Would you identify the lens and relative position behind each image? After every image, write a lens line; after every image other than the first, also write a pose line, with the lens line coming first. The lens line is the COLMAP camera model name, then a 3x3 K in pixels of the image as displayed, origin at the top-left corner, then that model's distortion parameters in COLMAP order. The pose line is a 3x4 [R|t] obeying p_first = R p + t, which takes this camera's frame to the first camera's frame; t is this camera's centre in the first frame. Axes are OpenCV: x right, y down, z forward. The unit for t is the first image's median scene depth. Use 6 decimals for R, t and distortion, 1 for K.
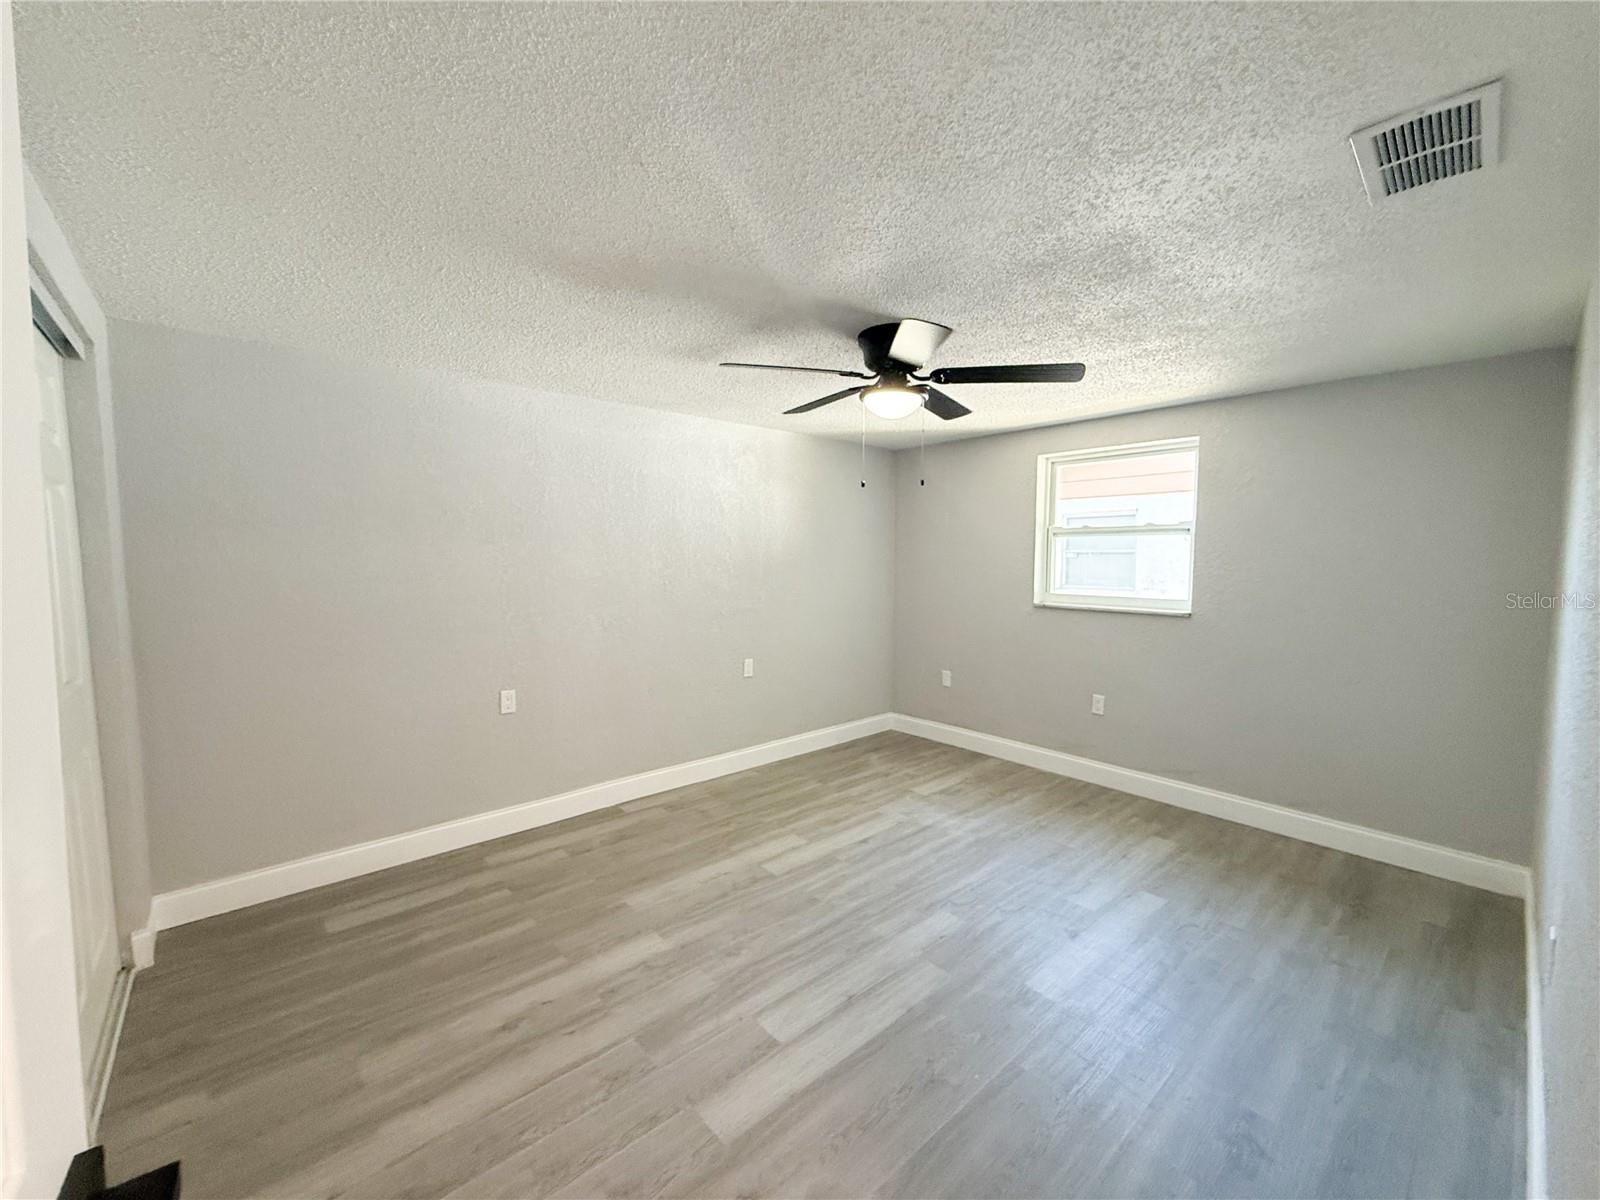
lens RADIAL K [[644.1, 0, 800.5], [0, 644.1, 601.6], [0, 0, 1]] dist [0.003437, 0.000639]
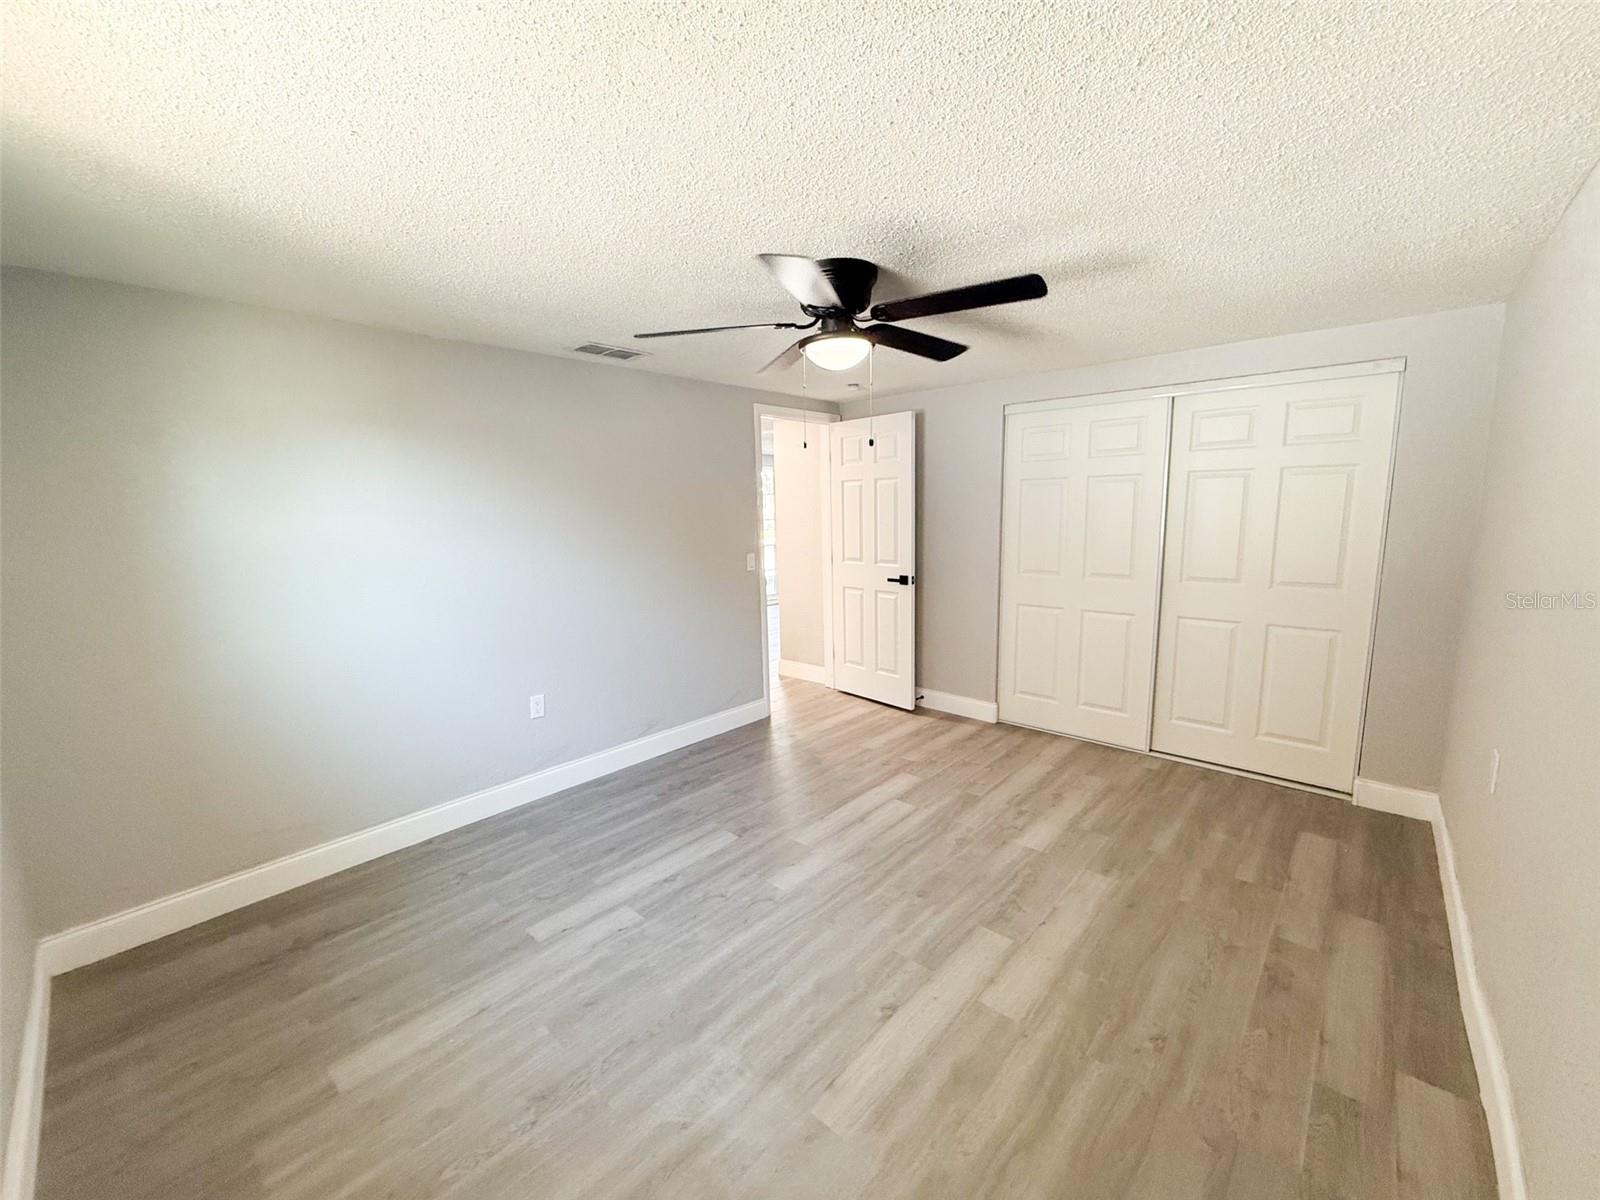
lens RADIAL K [[644.1, 0, 795.6], [0, 644.1, 601.0], [0, 0, 1]] dist [0.003437, 0.000639]
pose [[-0.994191, 0.030472, -0.103230, 0.267696], [0.007452, 0.976273, 0.216414, -0.145787], [0.107375, 0.214388, -0.970829, 1.692818]]
